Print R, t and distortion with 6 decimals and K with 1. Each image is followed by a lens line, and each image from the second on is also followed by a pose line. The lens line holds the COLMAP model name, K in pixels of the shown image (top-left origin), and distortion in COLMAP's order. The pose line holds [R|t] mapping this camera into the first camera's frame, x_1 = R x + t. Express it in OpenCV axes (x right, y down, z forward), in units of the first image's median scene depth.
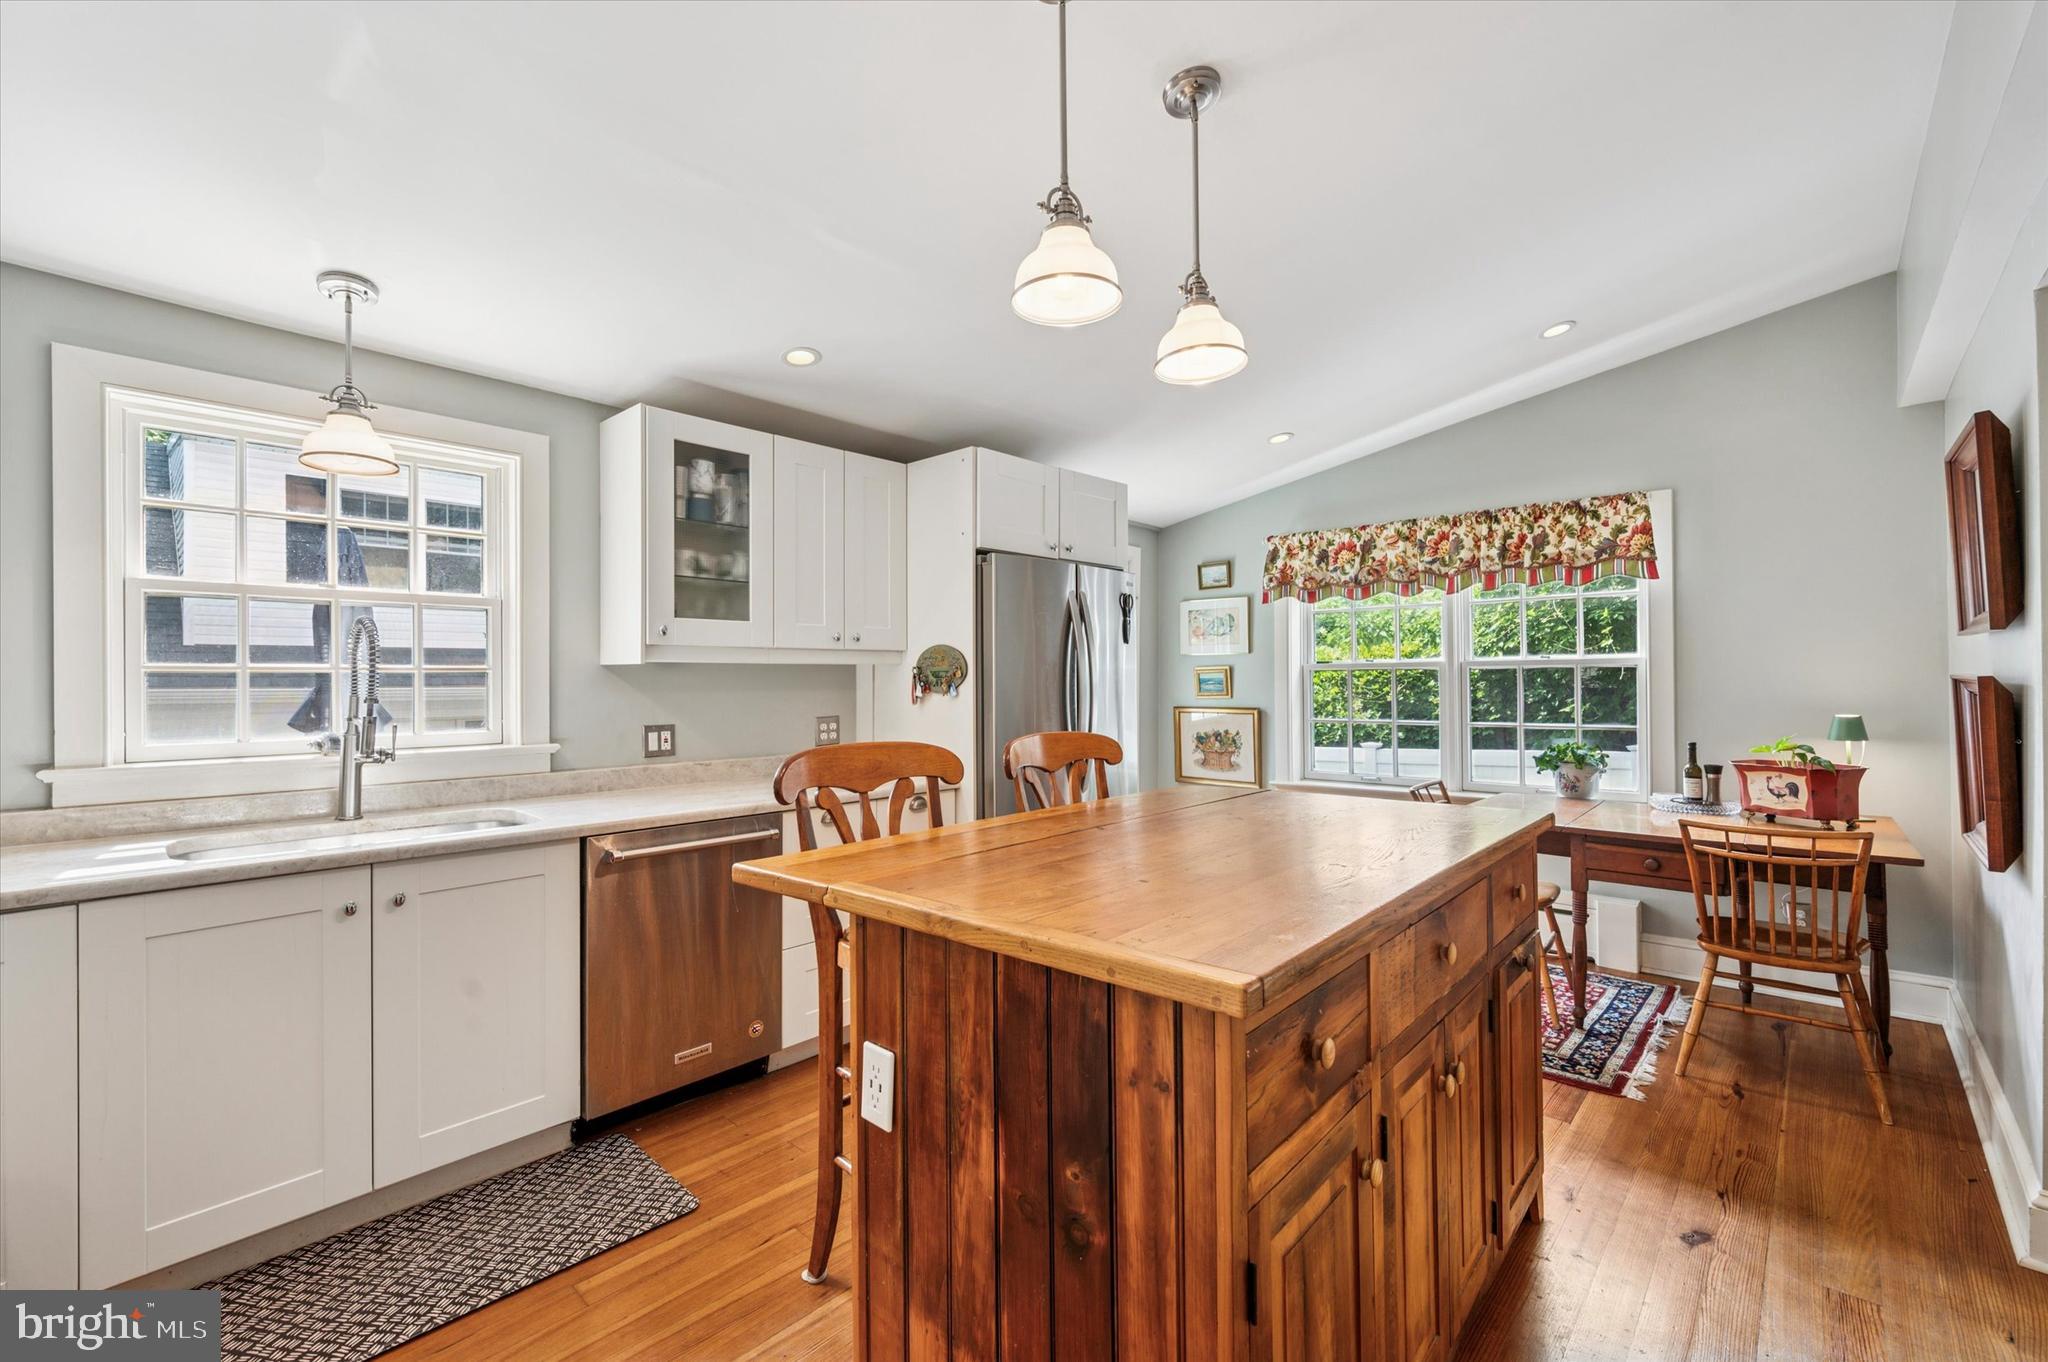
lens RADIAL K [[840.5, 0, 1007.0], [0, 840.5, 679.6], [0, 0, 1]] dist [-0.000309, -0.000006]
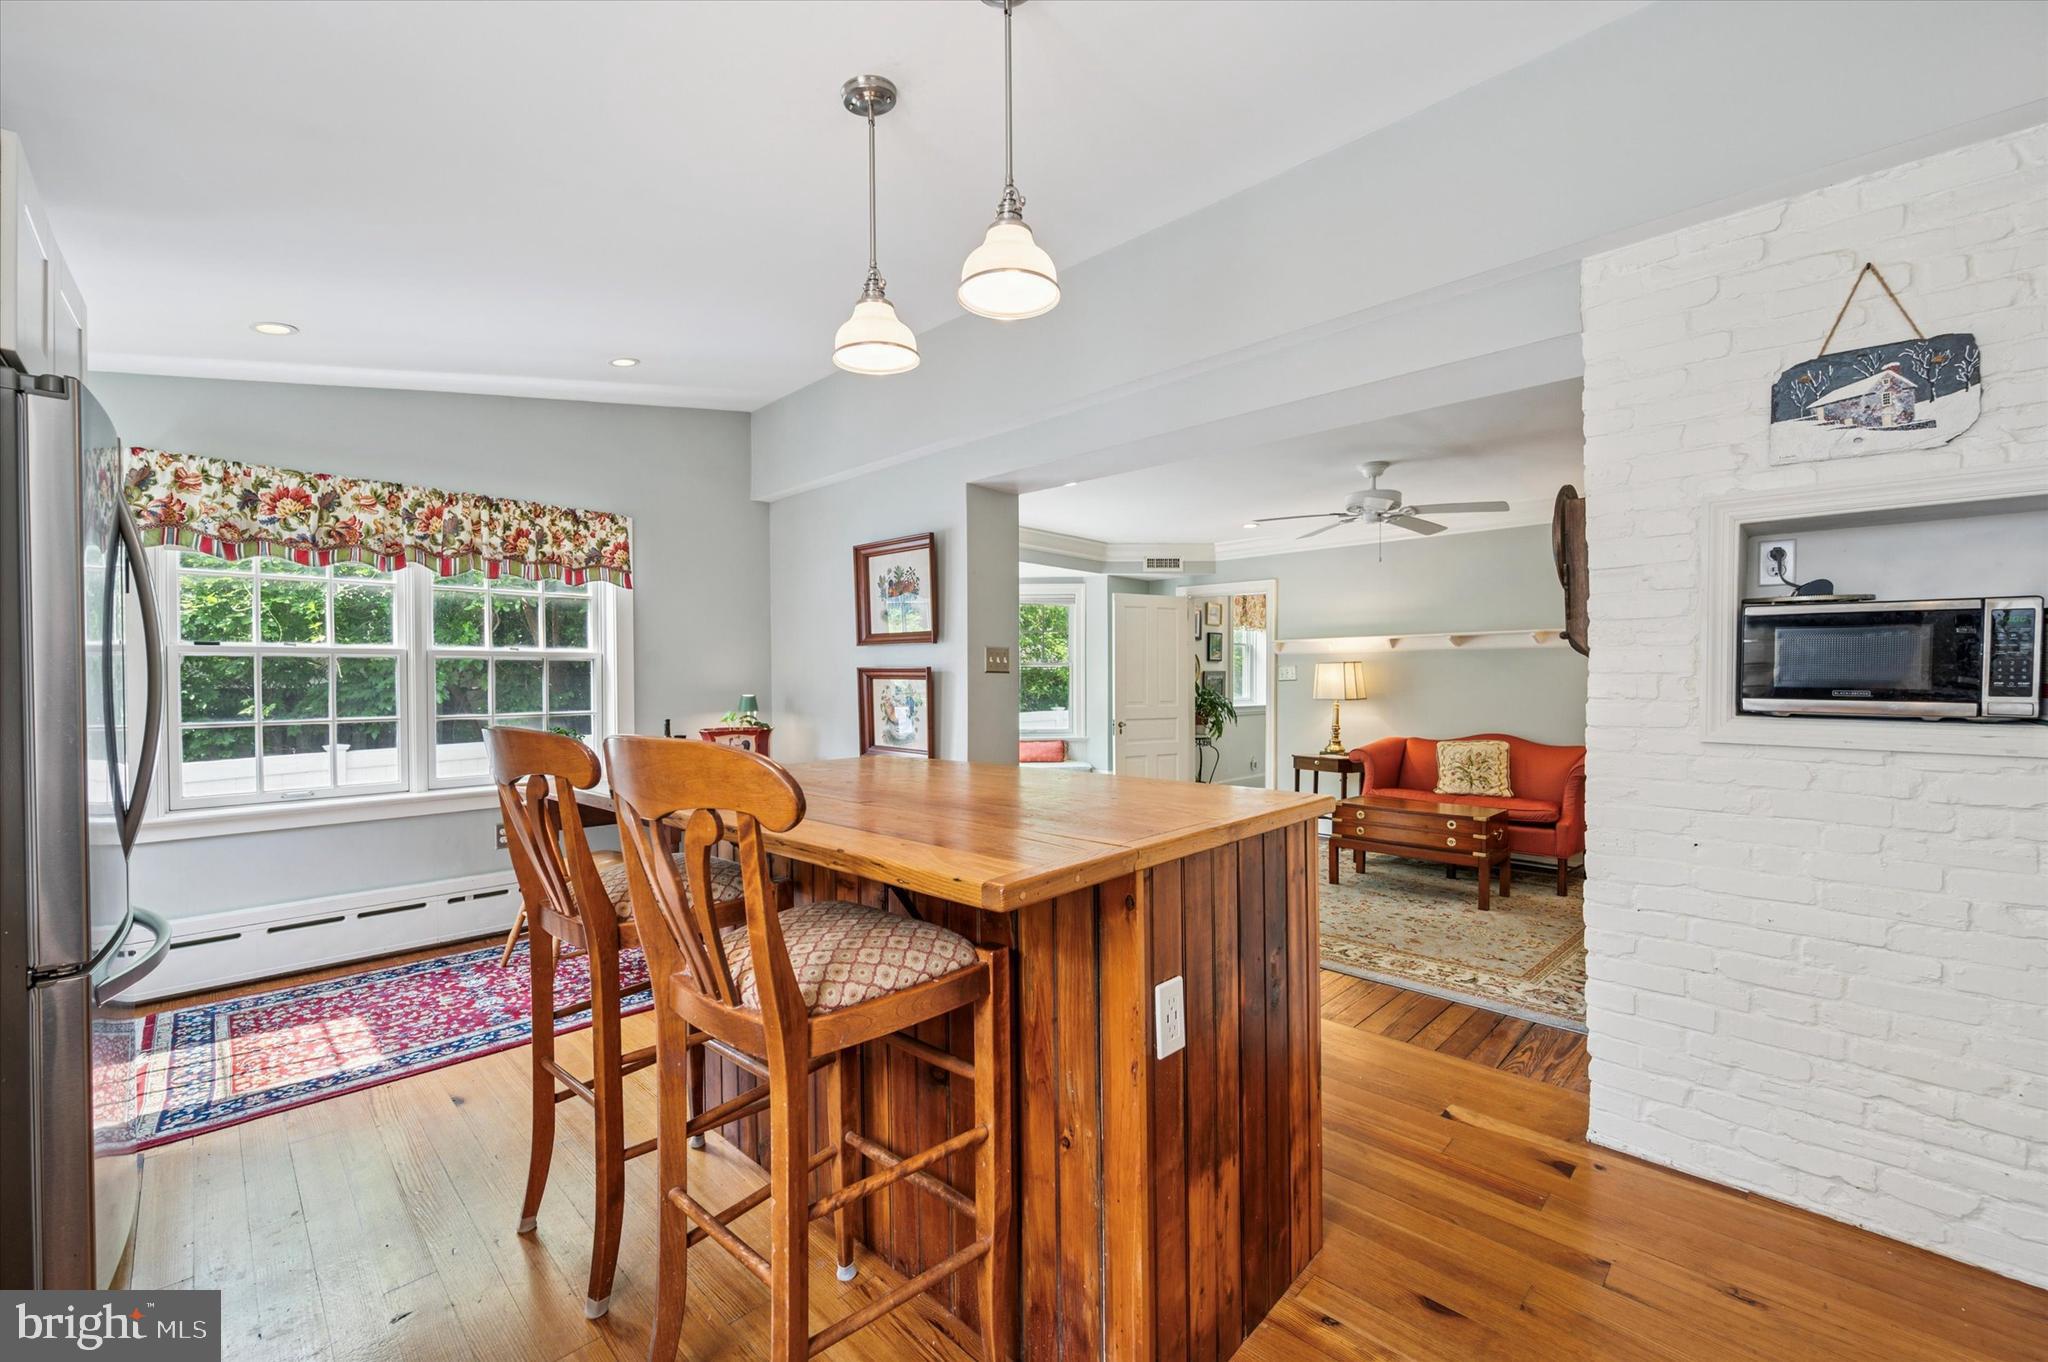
lens RADIAL K [[840.5, 0, 1007.0], [0, 840.5, 679.6], [0, 0, 1]] dist [-0.000309, -0.000006]
pose [[0.025188, 0.006235, 0.999663, -0.387224], [0.002737, 0.999976, -0.006306, 0.019179], [-0.999679, 0.002895, 0.025171, 0.372096]]
